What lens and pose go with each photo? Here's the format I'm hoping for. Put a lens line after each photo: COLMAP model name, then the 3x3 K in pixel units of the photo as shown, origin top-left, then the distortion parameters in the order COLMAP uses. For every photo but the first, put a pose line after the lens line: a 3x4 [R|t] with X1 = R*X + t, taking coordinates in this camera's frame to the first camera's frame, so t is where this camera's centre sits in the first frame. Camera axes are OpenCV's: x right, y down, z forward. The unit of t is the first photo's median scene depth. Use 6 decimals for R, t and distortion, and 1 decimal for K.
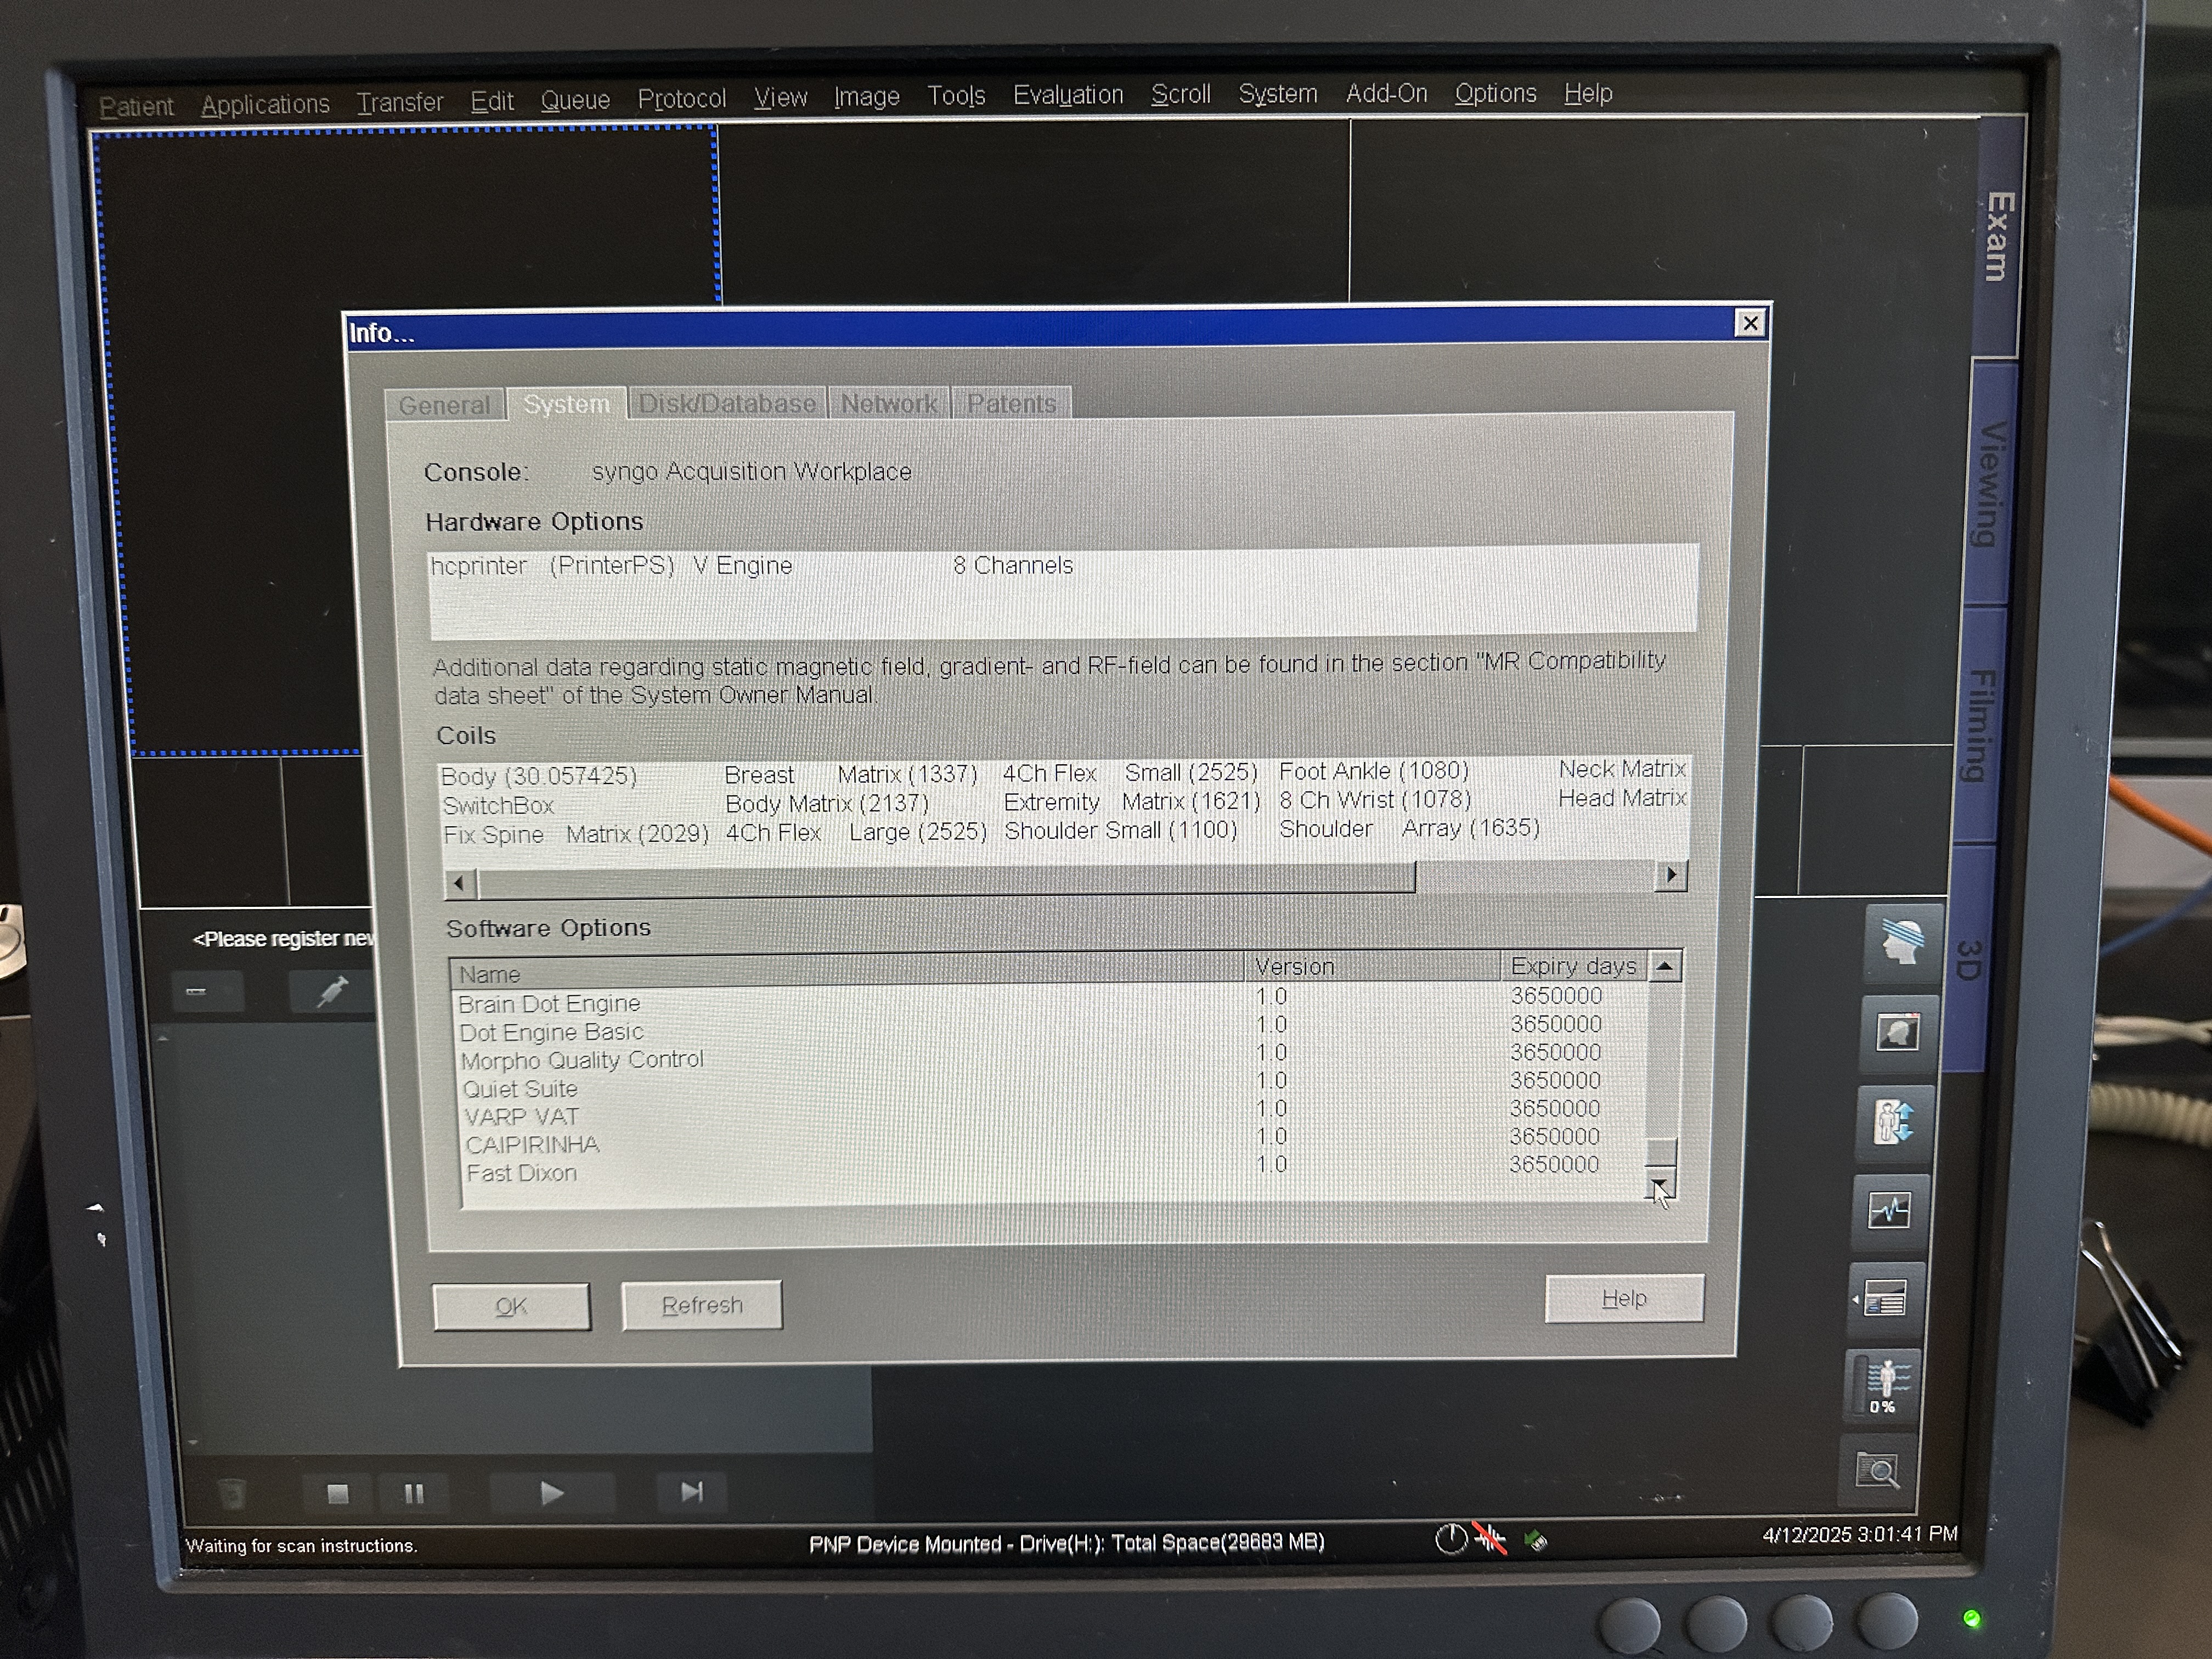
lens RADIAL K [[1534.3, 0, 1121.1], [0, 1534.3, 825.2], [0, 0, 1]] dist [-0.021542, -0.012050]
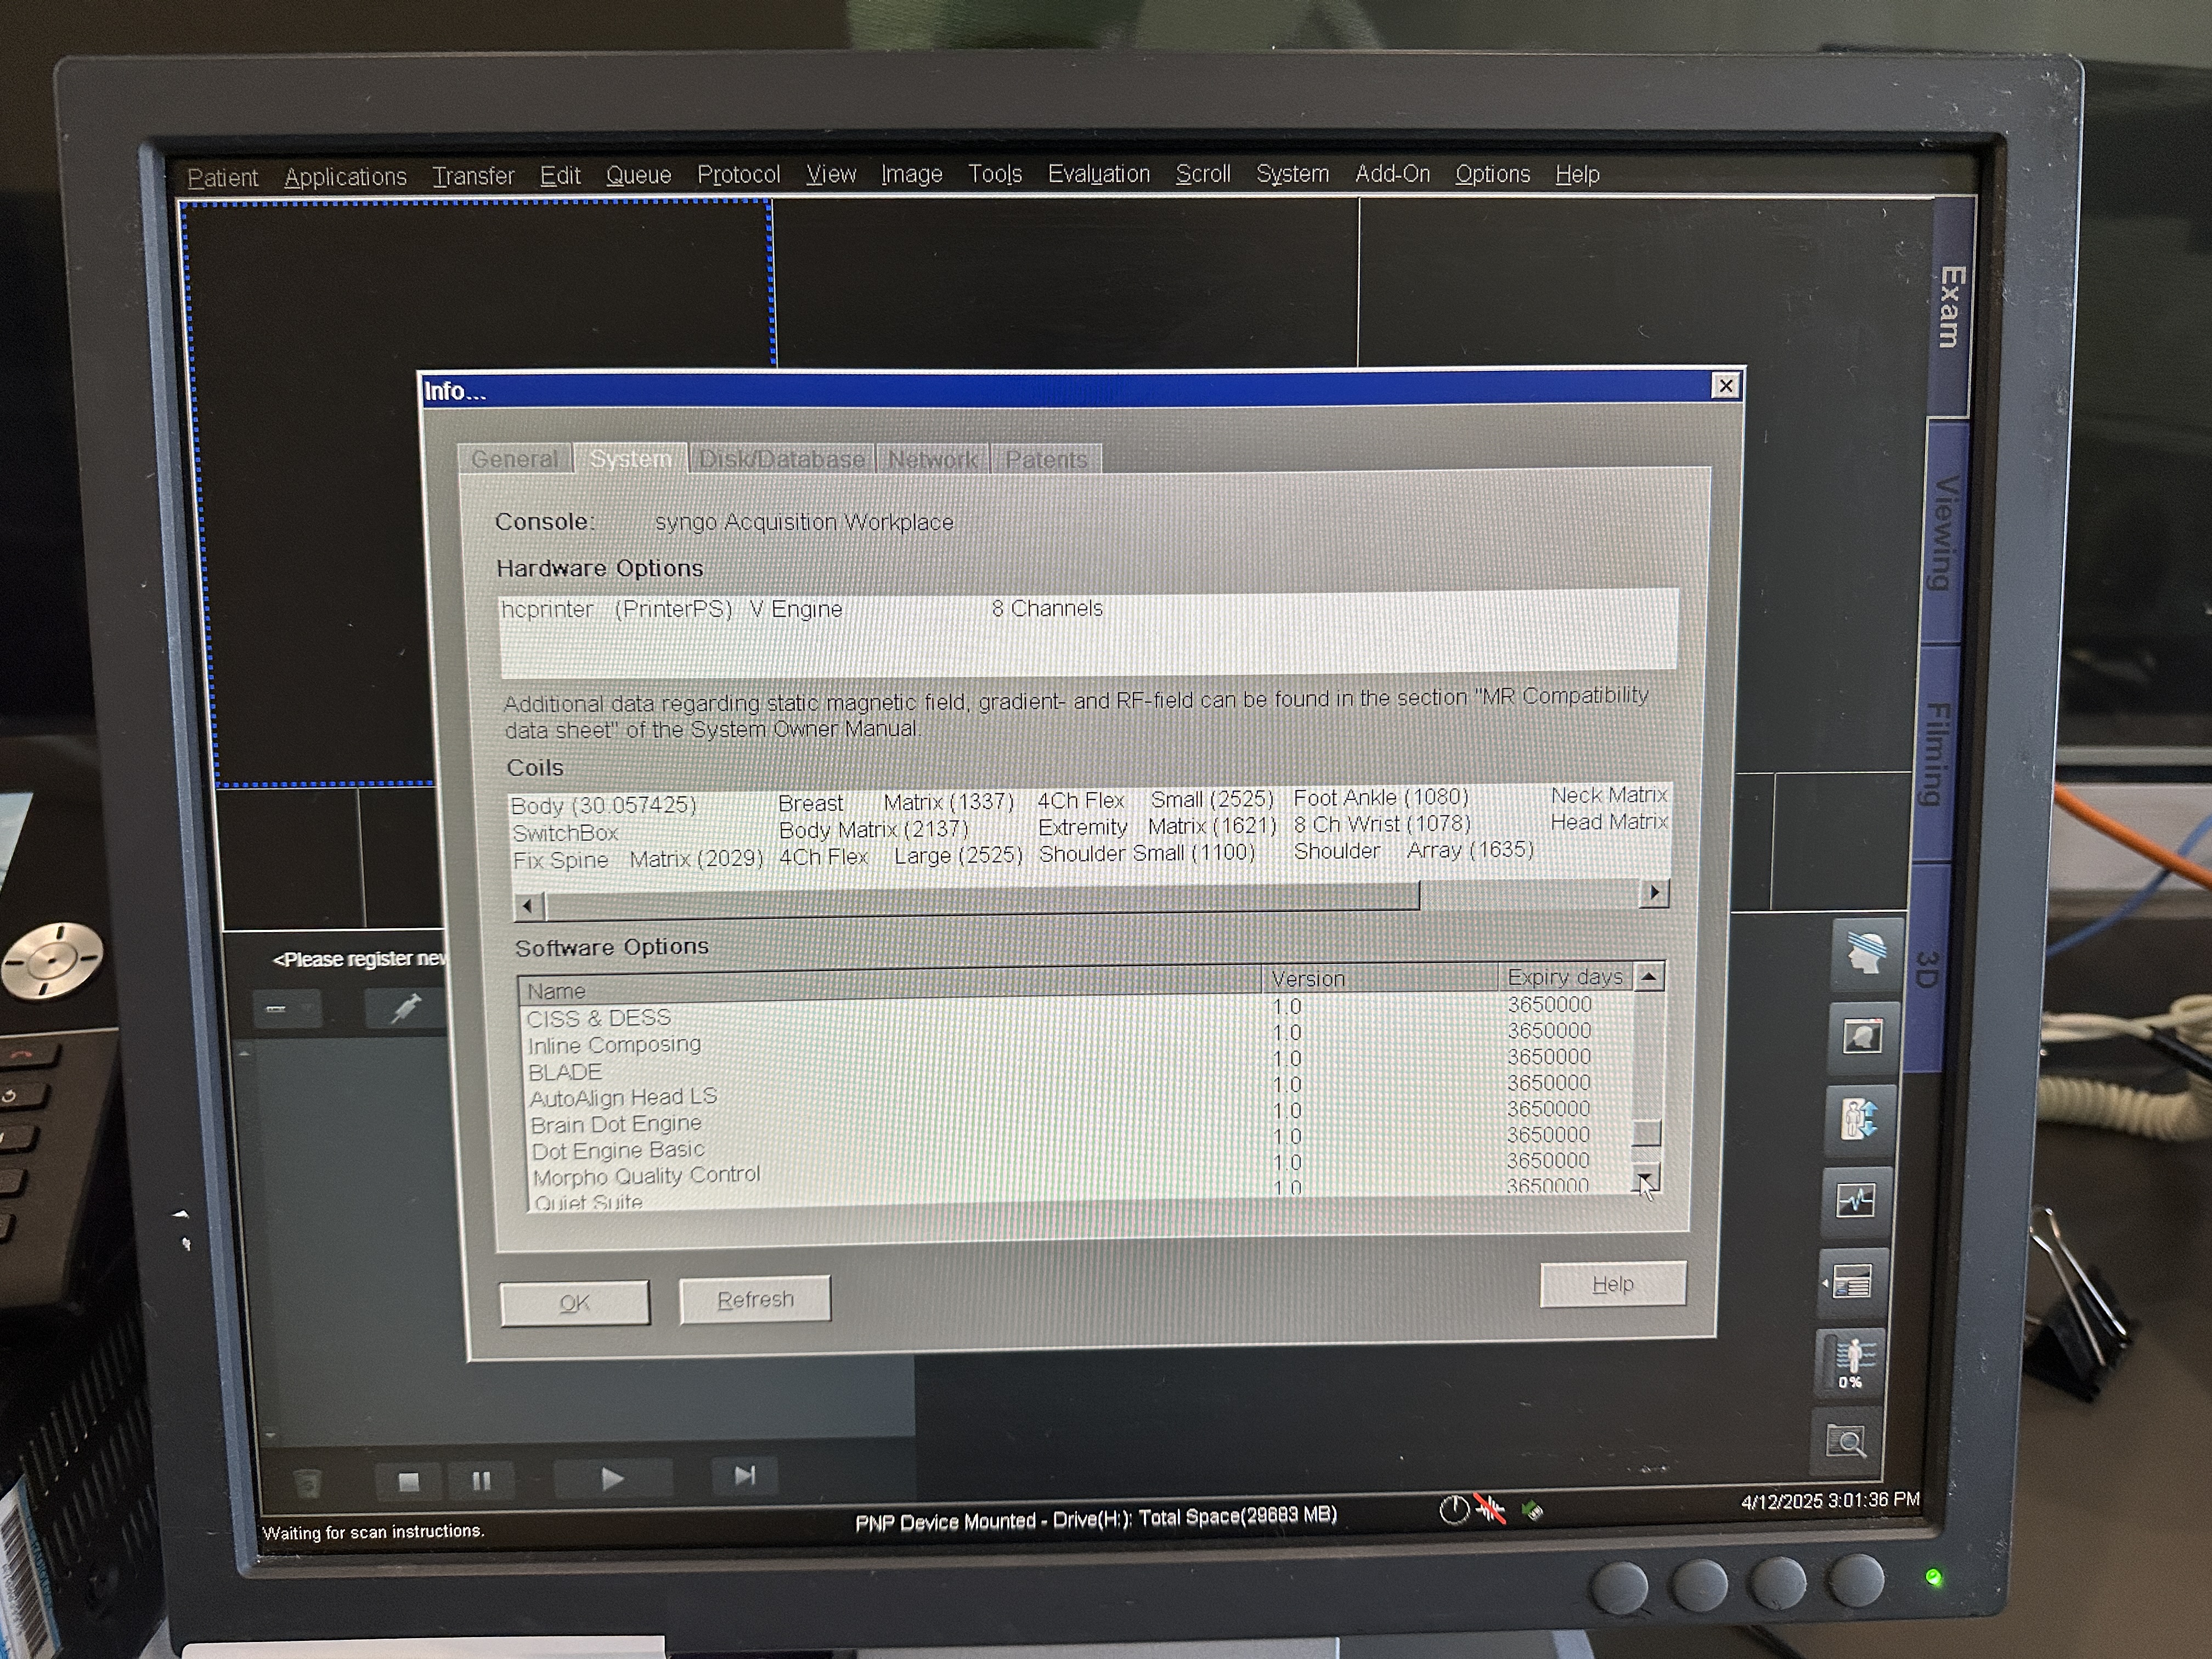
lens RADIAL K [[1534.3, 0, 1115.7], [0, 1534.3, 814.5], [0, 0, 1]] dist [-0.021542, -0.012050]
pose [[0.999752, -0.003765, 0.021954, -0.045895], [0.003848, 0.999985, -0.003770, -0.020148], [-0.021940, 0.003853, 0.999752, -0.075511]]
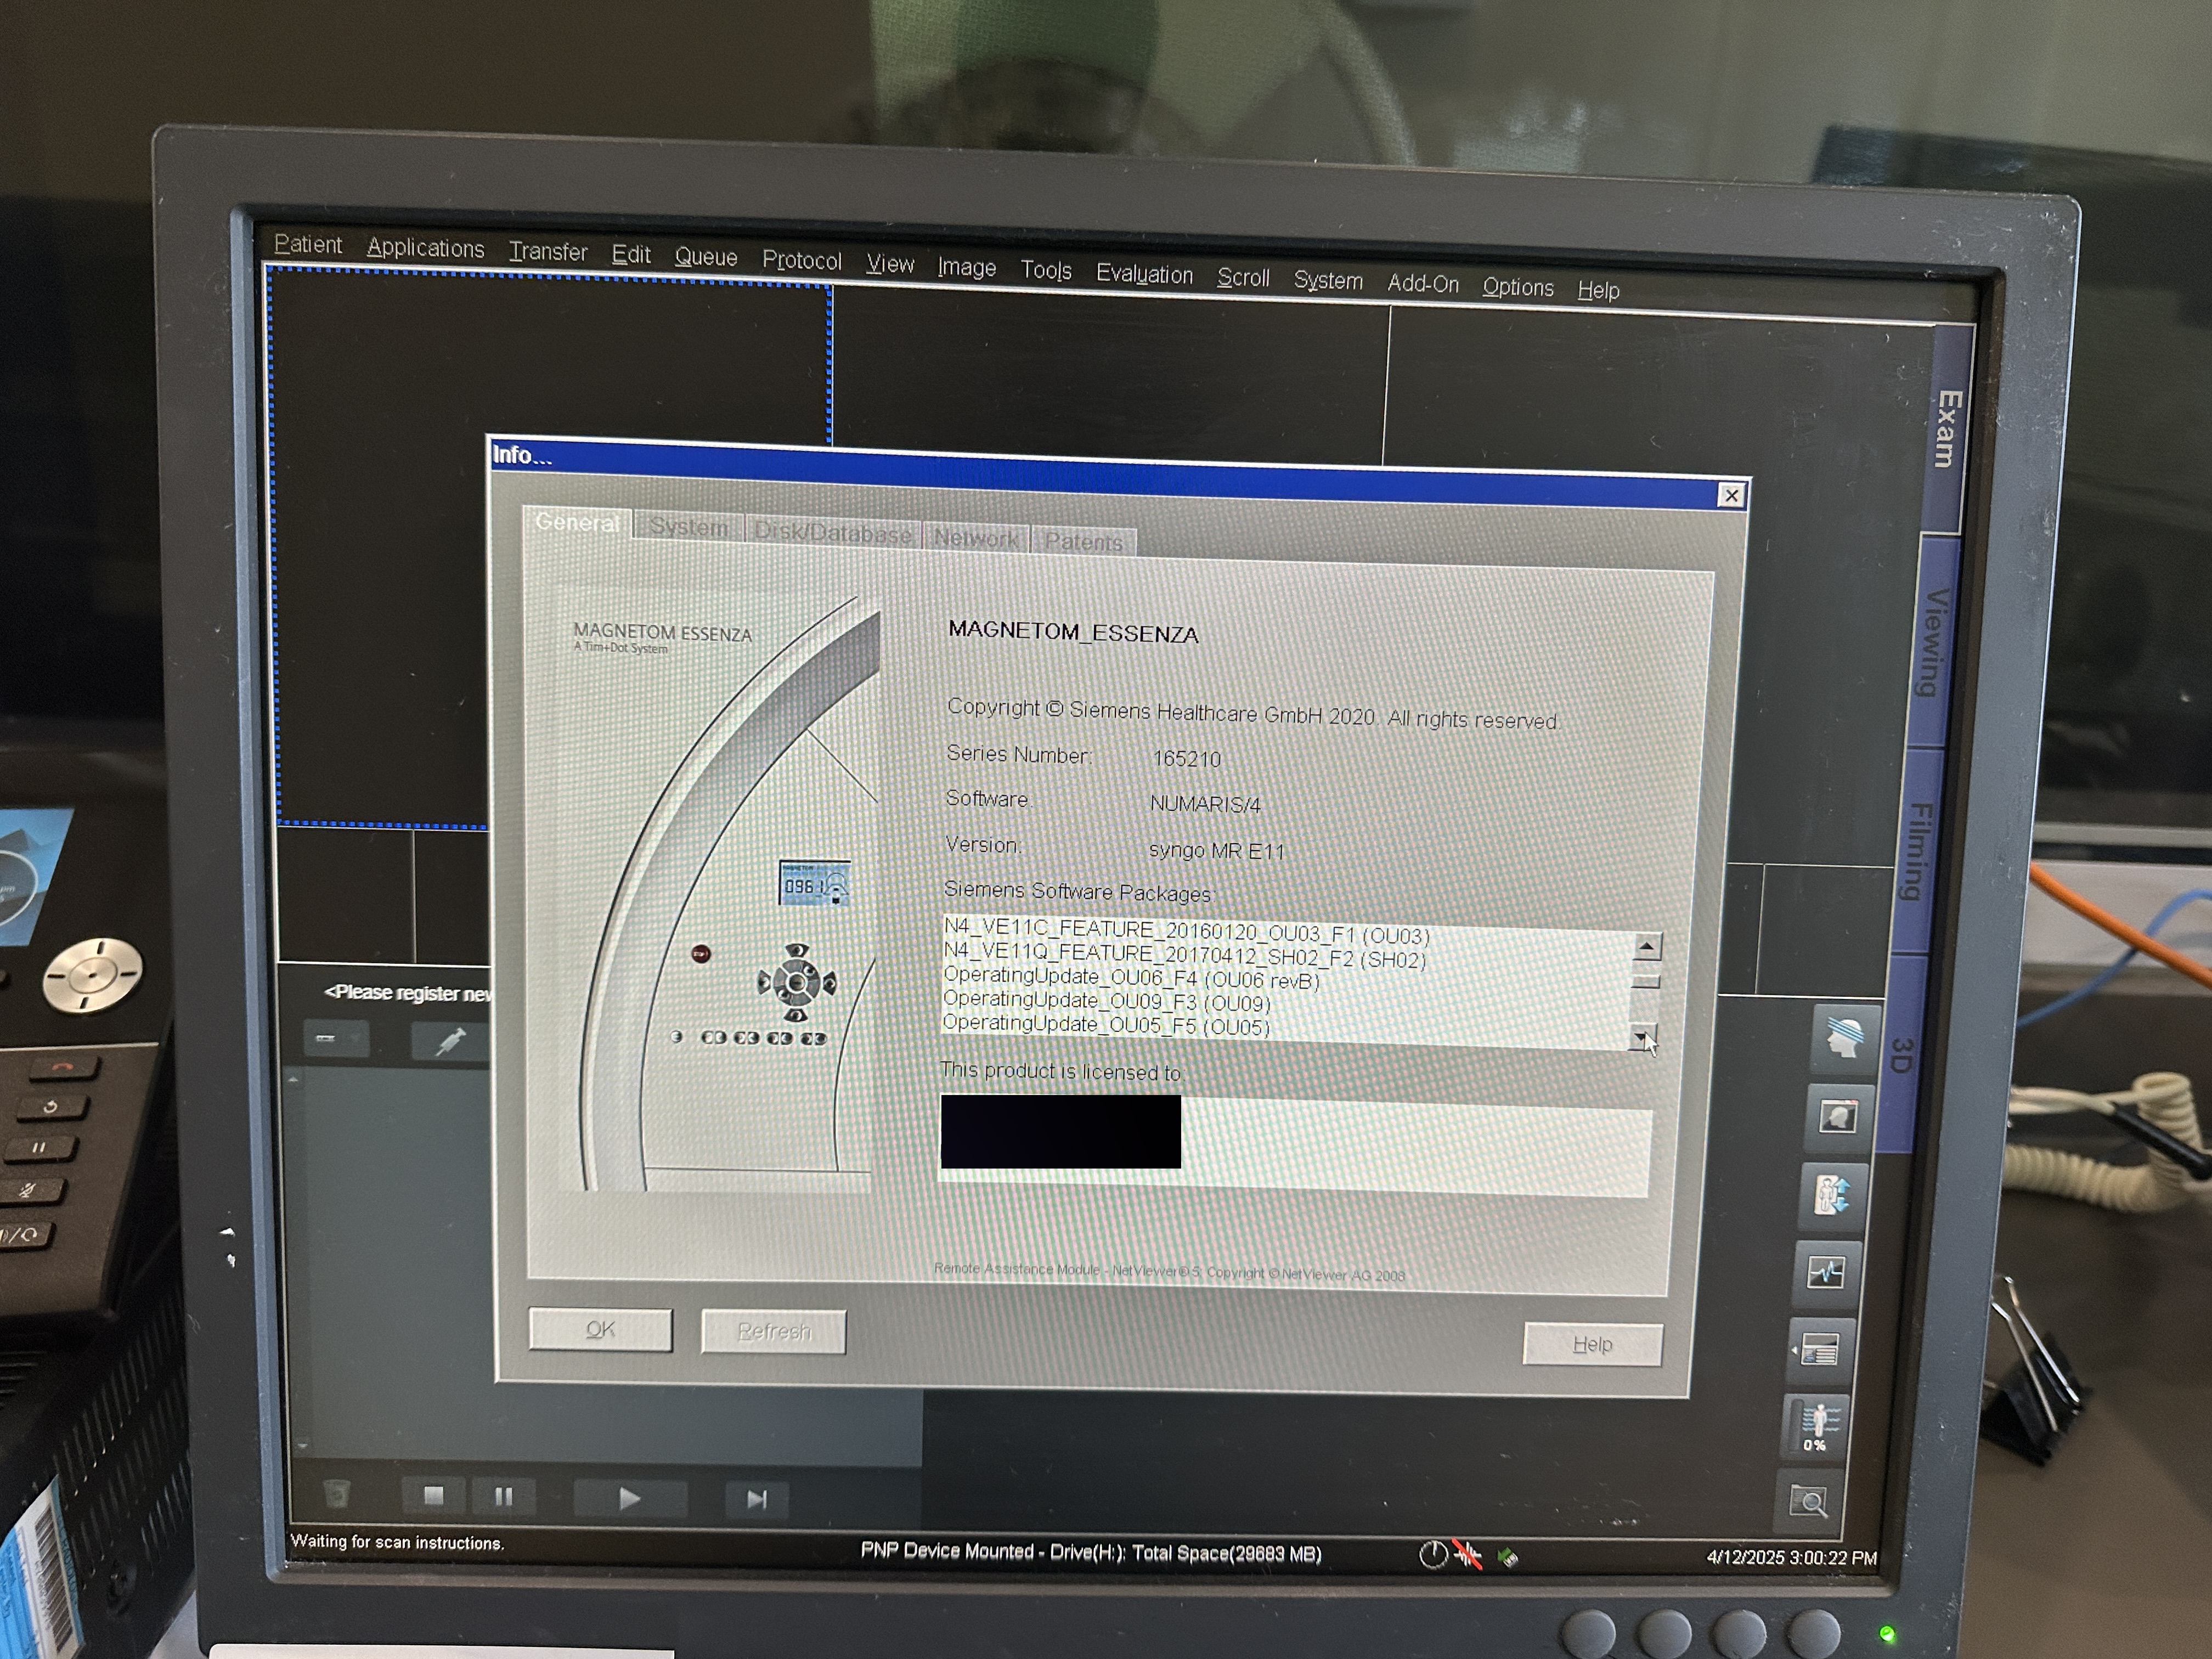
lens RADIAL K [[1534.3, 0, 1102.8], [0, 1534.3, 829.4], [0, 0, 1]] dist [-0.021542, -0.012050]
pose [[0.999042, 0.033086, 0.028660, -0.080643], [-0.032879, 0.999430, -0.007643, -0.052643], [-0.028897, 0.006693, 0.999560, -0.126917]]
